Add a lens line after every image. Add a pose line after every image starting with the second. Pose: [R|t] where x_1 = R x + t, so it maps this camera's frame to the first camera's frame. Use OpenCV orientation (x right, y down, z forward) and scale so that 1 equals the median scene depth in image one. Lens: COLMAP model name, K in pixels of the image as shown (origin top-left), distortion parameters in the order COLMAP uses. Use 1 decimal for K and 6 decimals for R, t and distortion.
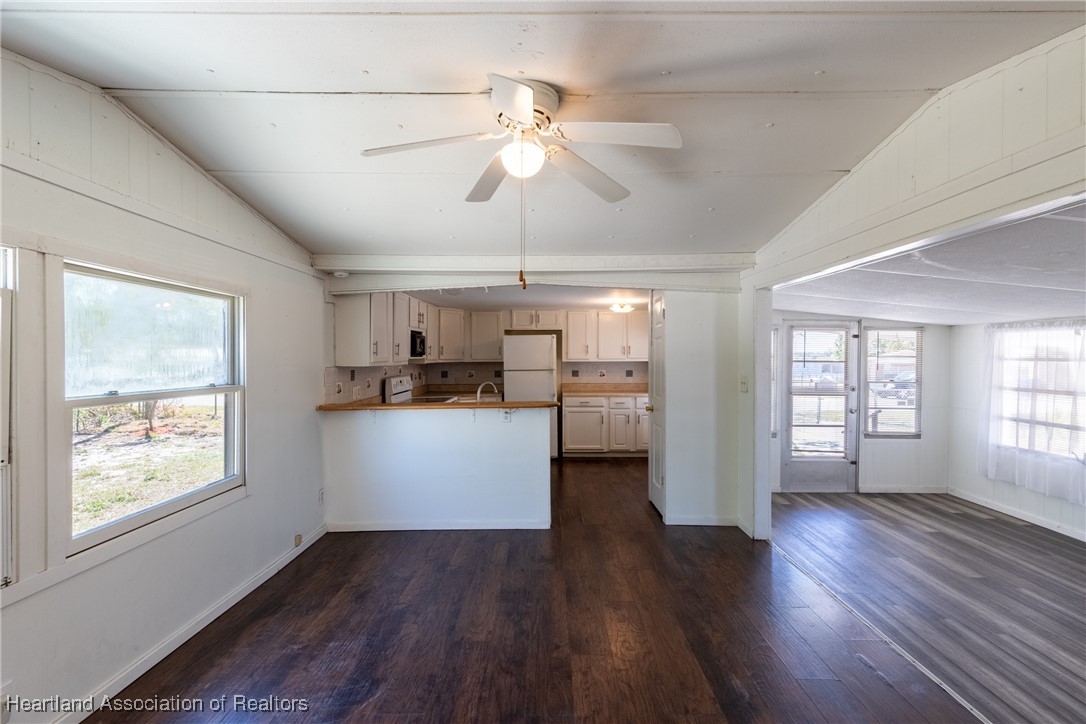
lens RADIAL K [[494.7, 0, 543.0], [0, 494.7, 360.8], [0, 0, 1]] dist [0.005030, -0.001342]
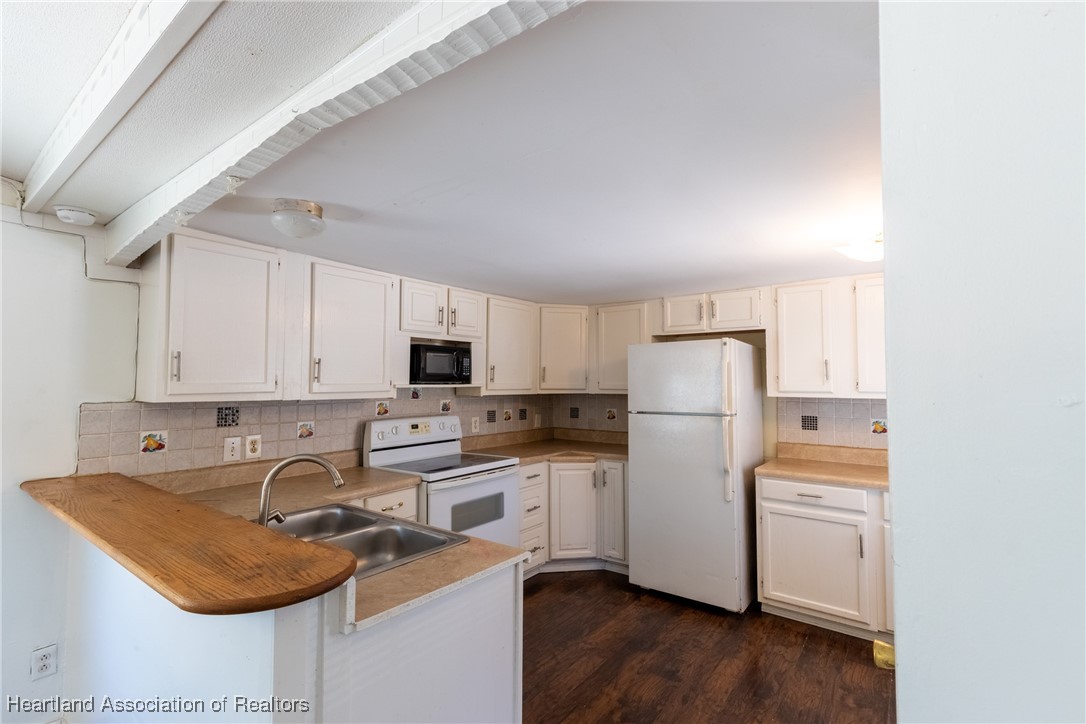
lens RADIAL K [[494.7, 0, 544.9], [0, 494.7, 356.6], [0, 0, 1]] dist [0.005030, -0.001342]
pose [[0.805620, -0.026231, -0.591851, 0.150258], [-0.011276, 0.998159, -0.059588, -0.006038], [0.592325, 0.054679, 0.803842, 0.506176]]
